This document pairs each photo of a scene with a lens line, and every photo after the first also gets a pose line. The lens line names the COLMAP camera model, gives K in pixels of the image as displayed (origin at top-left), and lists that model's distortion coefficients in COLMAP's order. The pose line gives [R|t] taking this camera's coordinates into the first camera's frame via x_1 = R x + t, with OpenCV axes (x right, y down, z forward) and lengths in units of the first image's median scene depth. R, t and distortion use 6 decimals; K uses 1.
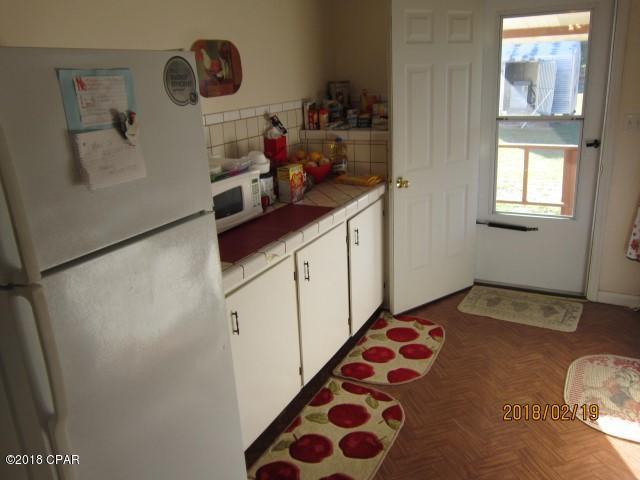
lens RADIAL K [[533.8, 0, 316.9], [0, 533.8, 240.0], [0, 0, 1]] dist [-0.004094, -0.008029]
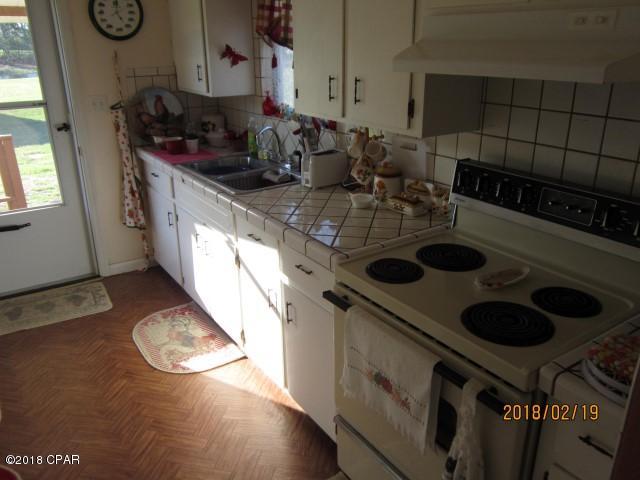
lens RADIAL K [[533.8, 0, 316.9], [0, 533.8, 240.0], [0, 0, 1]] dist [-0.004094, -0.008029]
pose [[0.486204, -0.269994, 0.831089, -0.141502], [0.253470, 0.953757, 0.161560, -0.019300], [-0.836277, 0.132105, 0.532156, 0.092555]]
